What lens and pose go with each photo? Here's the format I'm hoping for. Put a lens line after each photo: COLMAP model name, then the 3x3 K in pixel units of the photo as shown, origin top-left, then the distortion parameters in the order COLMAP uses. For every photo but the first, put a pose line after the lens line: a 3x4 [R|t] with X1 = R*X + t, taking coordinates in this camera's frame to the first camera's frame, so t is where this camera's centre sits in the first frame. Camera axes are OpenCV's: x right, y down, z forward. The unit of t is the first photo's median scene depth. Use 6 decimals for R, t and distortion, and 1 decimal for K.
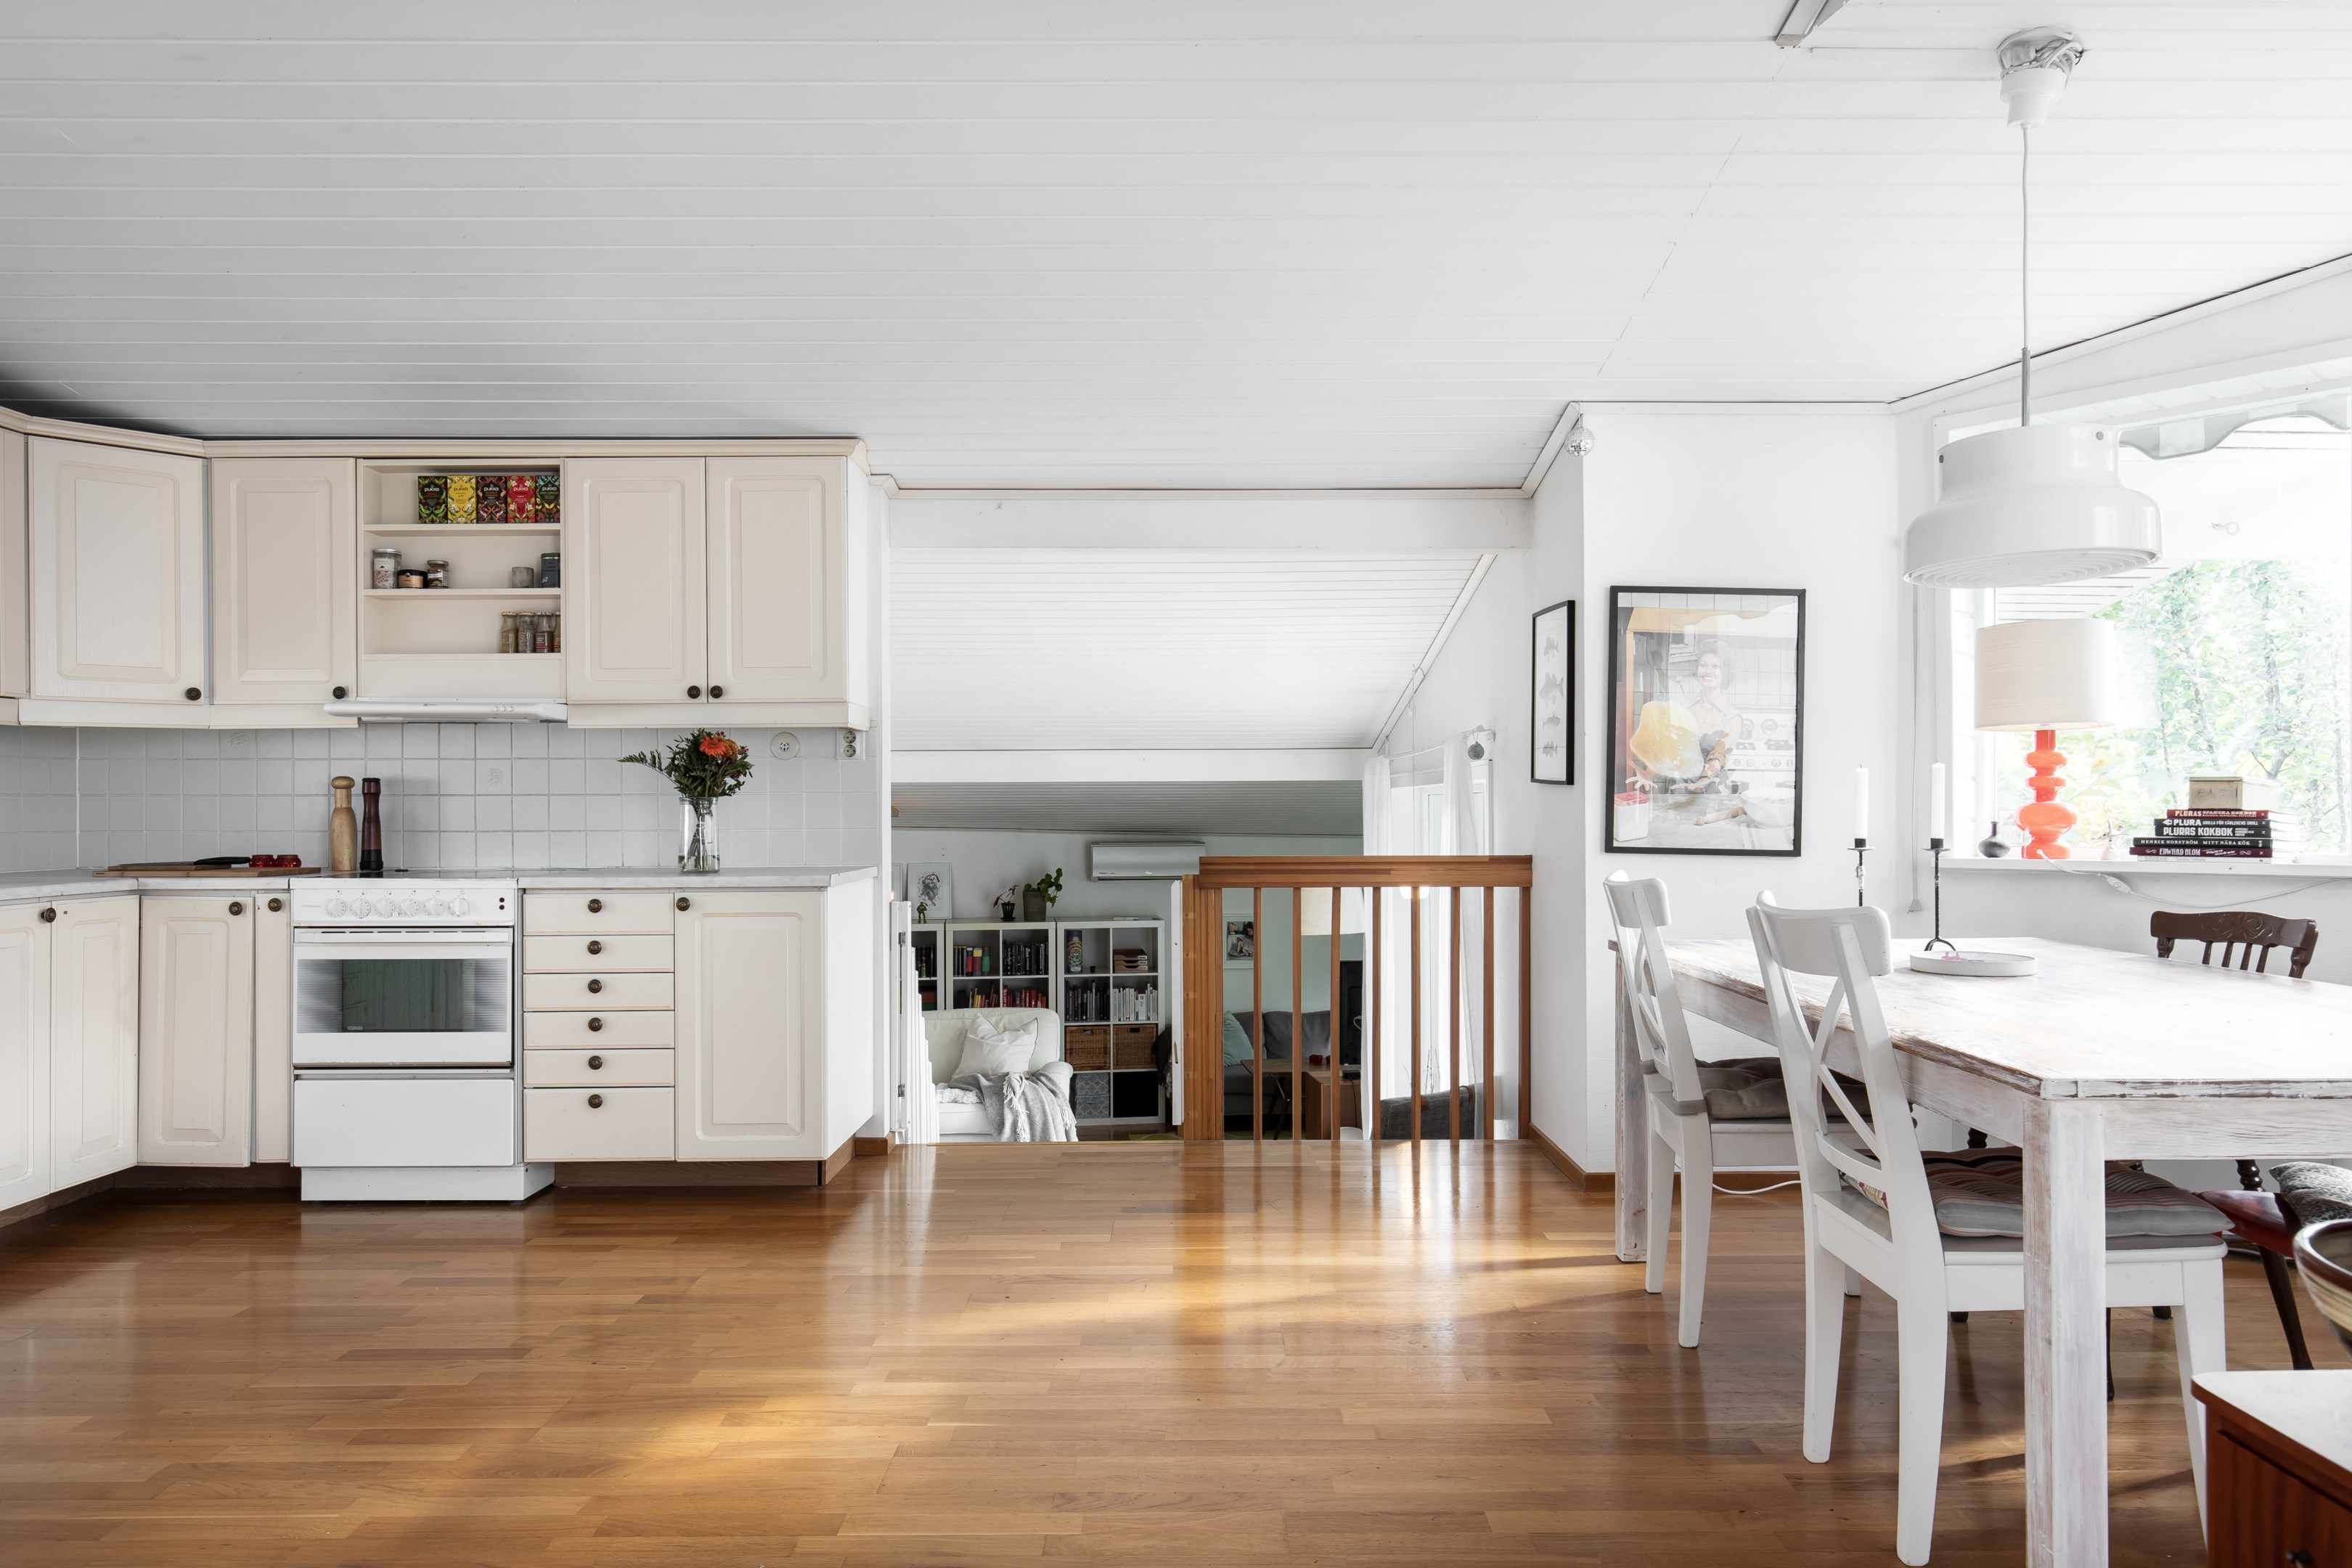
lens RADIAL K [[1507.3, 0, 1179.5], [0, 1507.3, 788.7], [0, 0, 1]] dist [-0.004444, 0.000149]
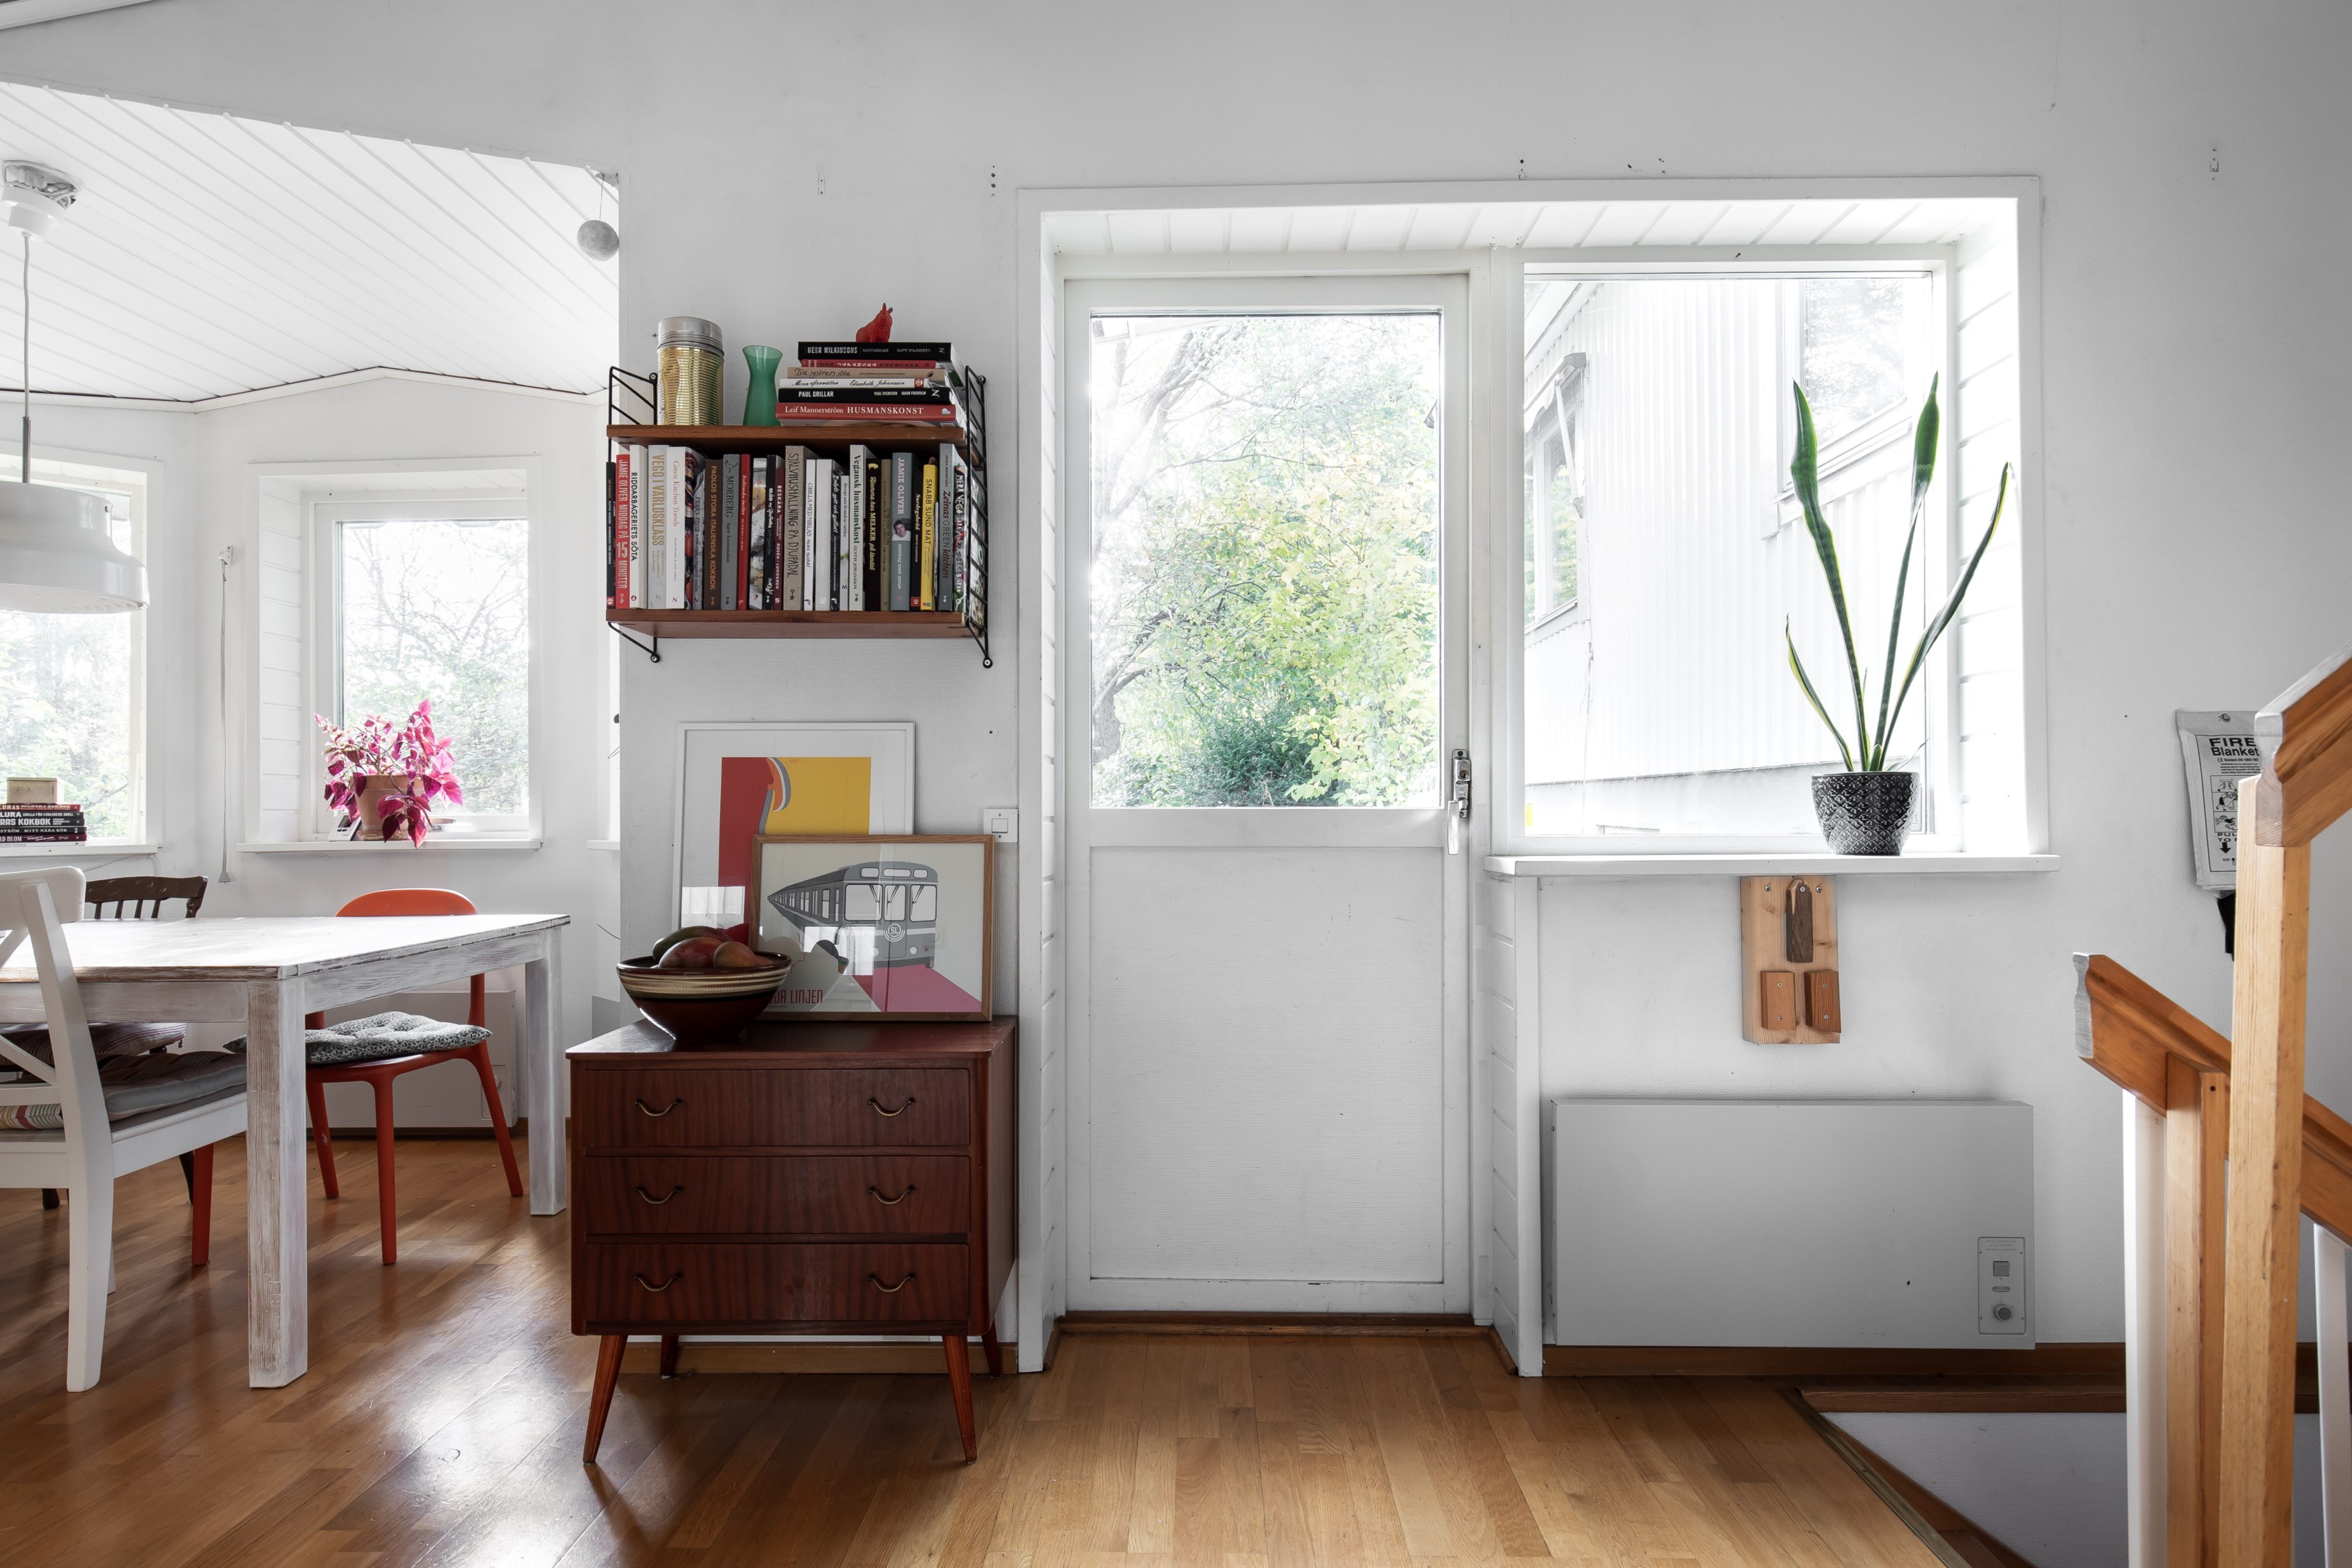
lens RADIAL K [[1383.2, 0, 1178.0], [0, 1383.2, 792.7], [0, 0, 1]] dist [-0.000681, 0.000006]
pose [[0.019430, 0.014390, 0.999708, -0.524651], [-0.001227, 0.999896, -0.014369, 0.024059], [-0.999810, -0.000947, 0.019445, 0.046661]]
